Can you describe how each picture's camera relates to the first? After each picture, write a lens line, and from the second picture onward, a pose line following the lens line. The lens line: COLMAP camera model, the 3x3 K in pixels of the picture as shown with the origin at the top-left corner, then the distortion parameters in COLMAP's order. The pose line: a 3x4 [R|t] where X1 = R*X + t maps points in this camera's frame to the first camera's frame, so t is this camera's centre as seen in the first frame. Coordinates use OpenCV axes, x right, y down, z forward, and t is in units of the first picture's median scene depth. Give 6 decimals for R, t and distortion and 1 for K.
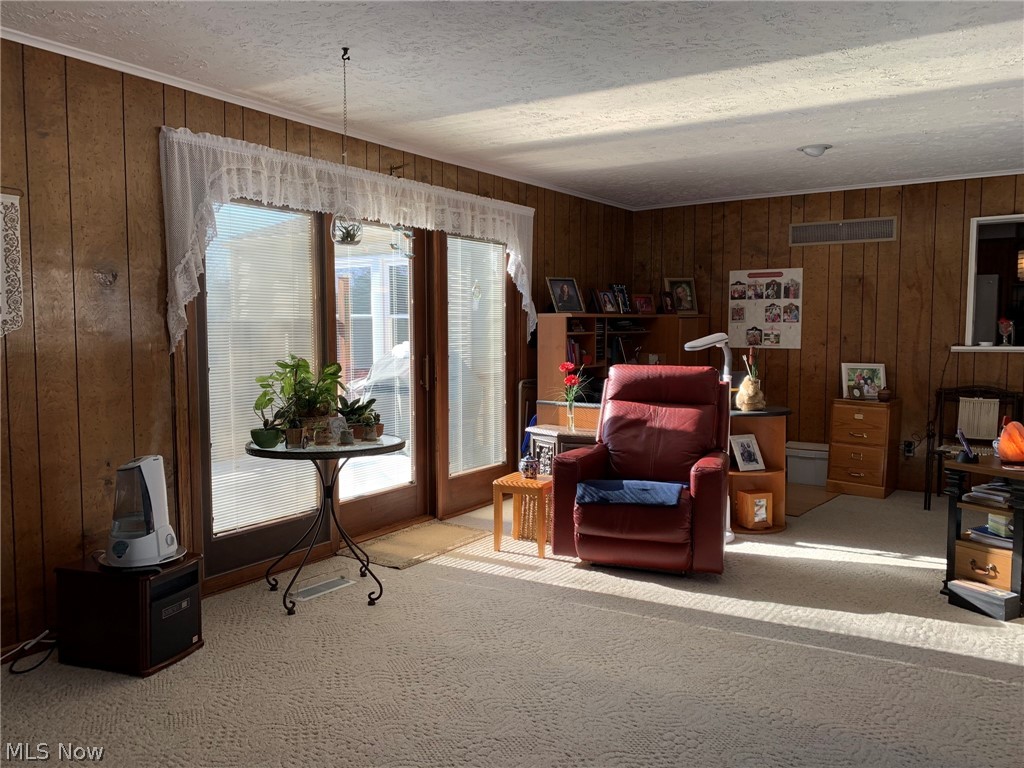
lens RADIAL K [[785.2, 0, 512.9], [0, 785.2, 377.5], [0, 0, 1]] dist [0.041971, -0.027360]
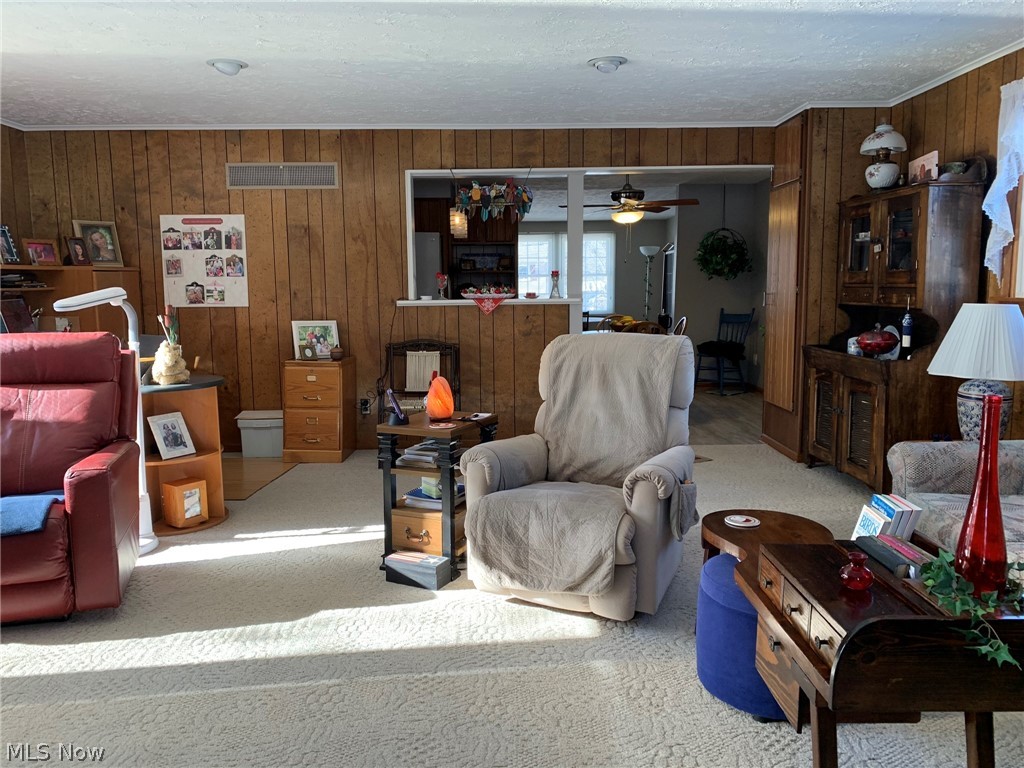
lens RADIAL K [[785.2, 0, 512.9], [0, 785.2, 377.5], [0, 0, 1]] dist [0.041971, -0.027360]
pose [[0.815354, -0.076437, 0.573895, 0.099035], [0.047368, 0.996730, 0.065457, -0.000807], [-0.577022, -0.026187, 0.816309, 0.109703]]
